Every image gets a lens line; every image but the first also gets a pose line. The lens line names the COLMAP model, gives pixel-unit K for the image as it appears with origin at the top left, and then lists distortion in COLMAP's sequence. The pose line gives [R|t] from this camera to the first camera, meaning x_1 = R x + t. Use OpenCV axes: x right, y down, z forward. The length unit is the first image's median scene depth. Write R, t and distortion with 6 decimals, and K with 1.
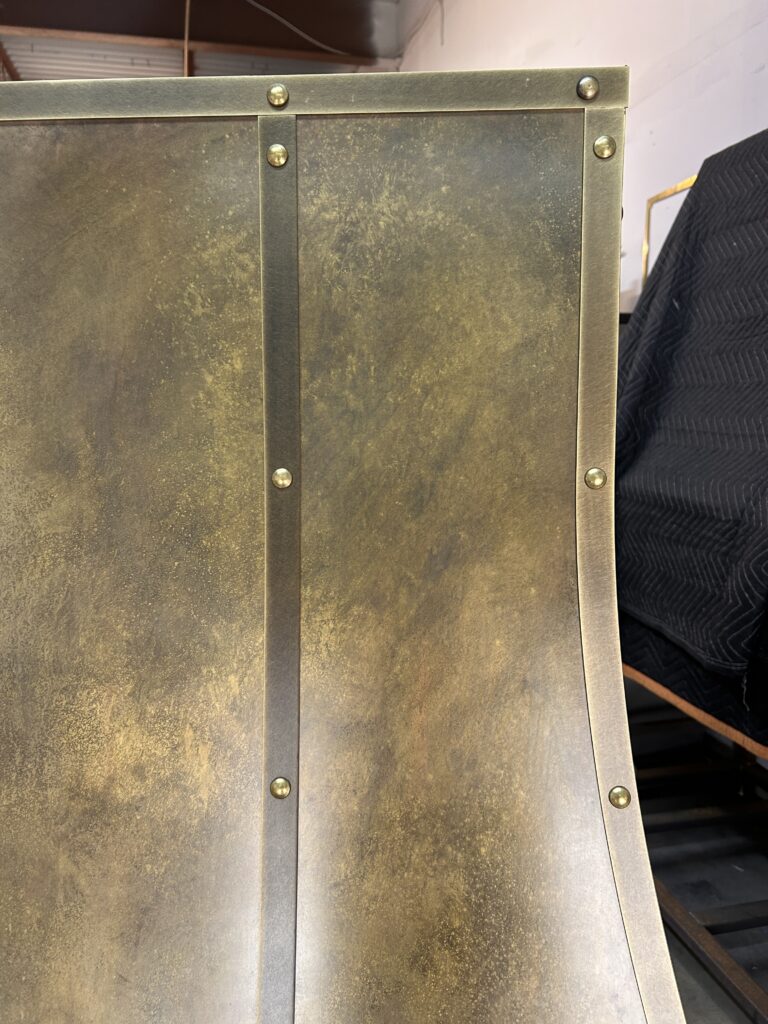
lens RADIAL K [[776.8, 0, 380.7], [0, 776.8, 520.3], [0, 0, 1]] dist [0.038288, -0.038169]
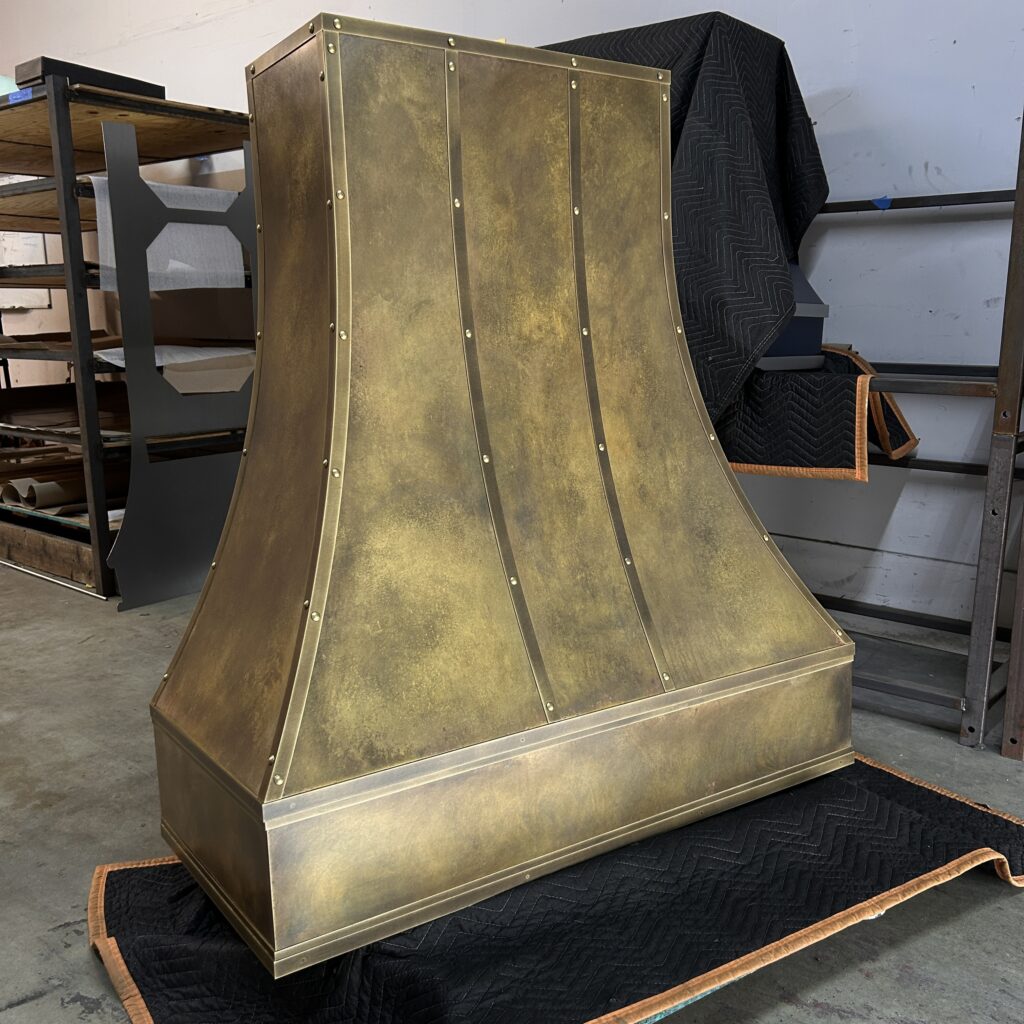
lens RADIAL K [[1020.9, 0, 504.9], [0, 1020.9, 515.7], [0, 0, 1]] dist [0.168242, -0.443261]
pose [[0.799144, -0.116566, 0.589730, -2.485372], [0.088236, 0.993140, 0.076735, 0.674568], [-0.594629, -0.009287, 0.803947, -1.652678]]
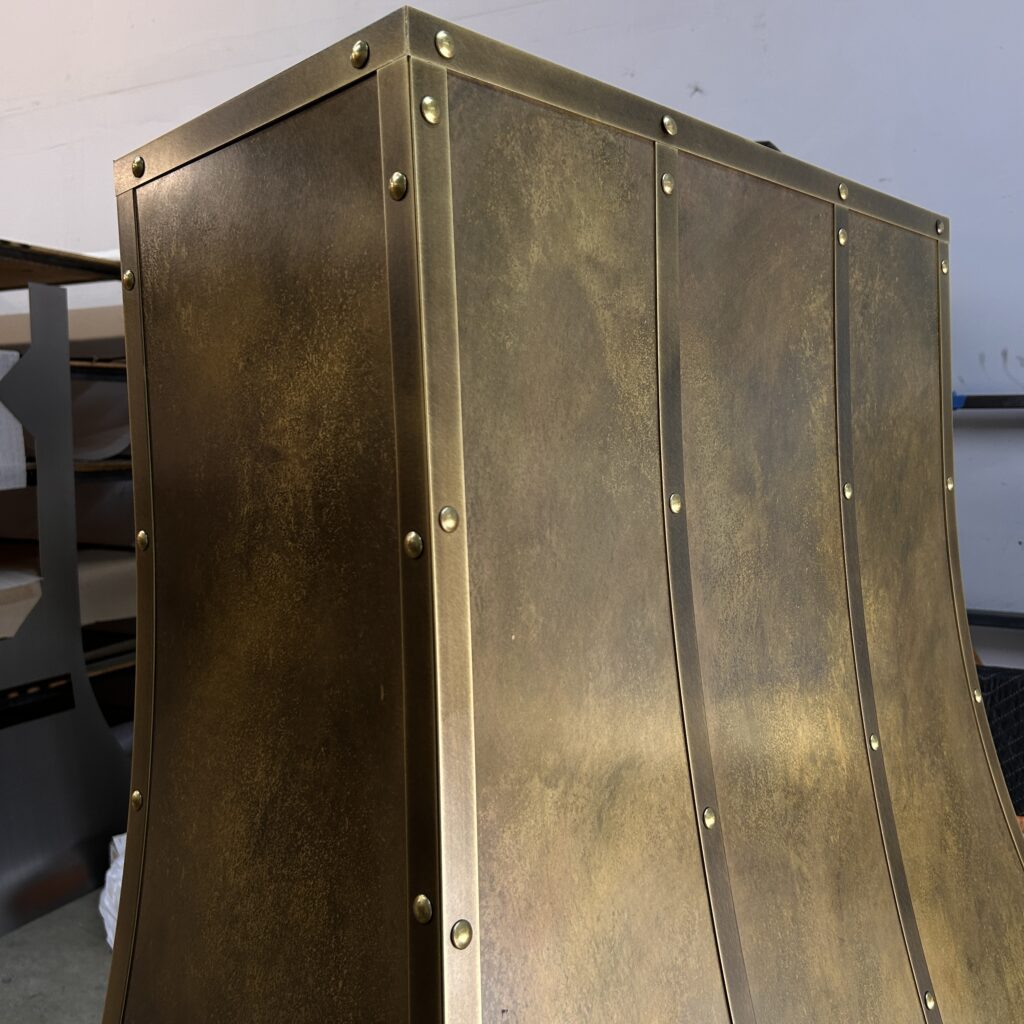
lens RADIAL K [[1027.8, 0, 508.3], [0, 1027.8, 528.5], [0, 0, 1]] dist [0.163128, -0.469973]
pose [[0.654353, -0.058688, 0.753908, -1.728374], [0.105613, 0.994305, -0.014265, -0.029141], [-0.748777, 0.088957, 0.656825, 0.325908]]
